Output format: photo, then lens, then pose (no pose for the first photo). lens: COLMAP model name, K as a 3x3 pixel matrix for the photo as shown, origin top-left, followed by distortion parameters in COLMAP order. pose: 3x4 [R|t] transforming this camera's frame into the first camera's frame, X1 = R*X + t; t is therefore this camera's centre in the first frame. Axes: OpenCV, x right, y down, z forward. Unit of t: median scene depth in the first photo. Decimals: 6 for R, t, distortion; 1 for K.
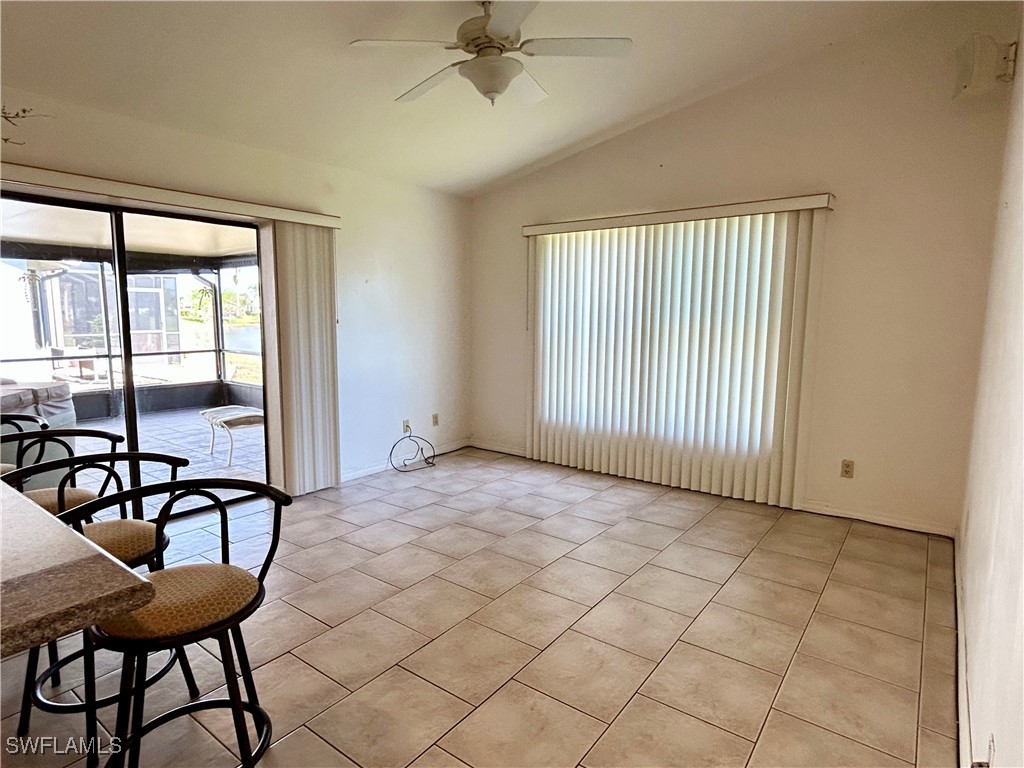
lens RADIAL K [[570.7, 0, 511.3], [0, 570.7, 386.3], [0, 0, 1]] dist [0.000104, -0.001048]
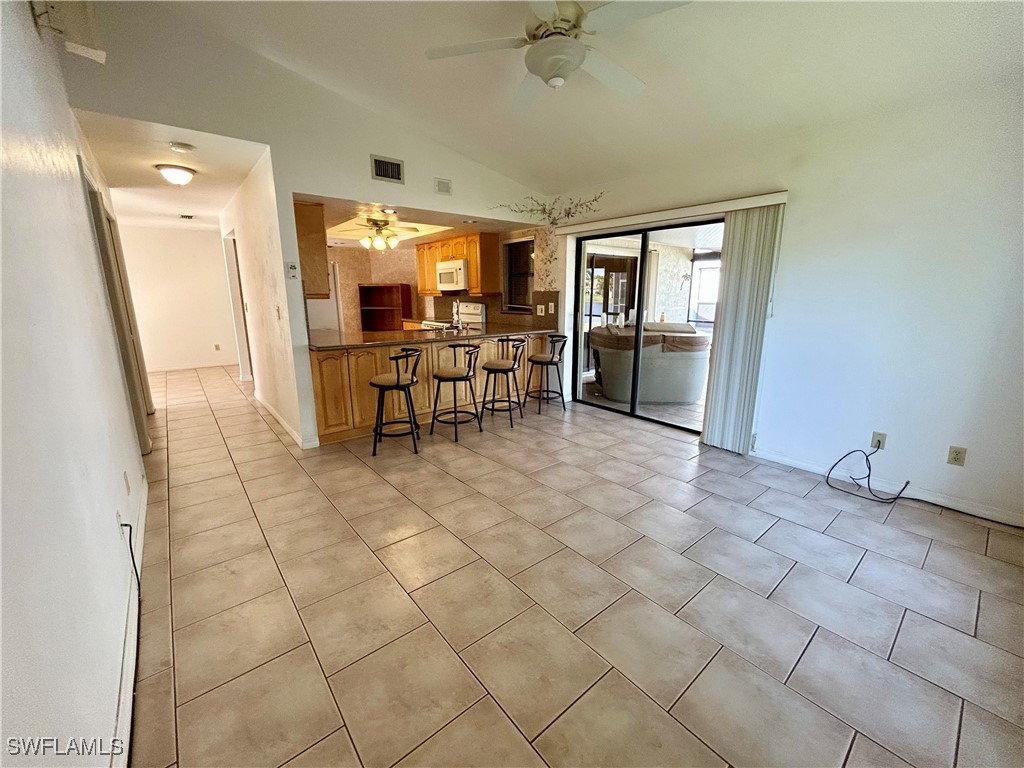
lens RADIAL K [[414.6, 0, 512.9], [0, 414.6, 383.0], [0, 0, 1]] dist [0.009831, 0.000083]
pose [[-0.225583, 0.201757, -0.953104, 0.546315], [-0.126203, 0.964026, 0.233939, -0.090806], [0.966015, 0.173058, -0.192006, 0.754122]]
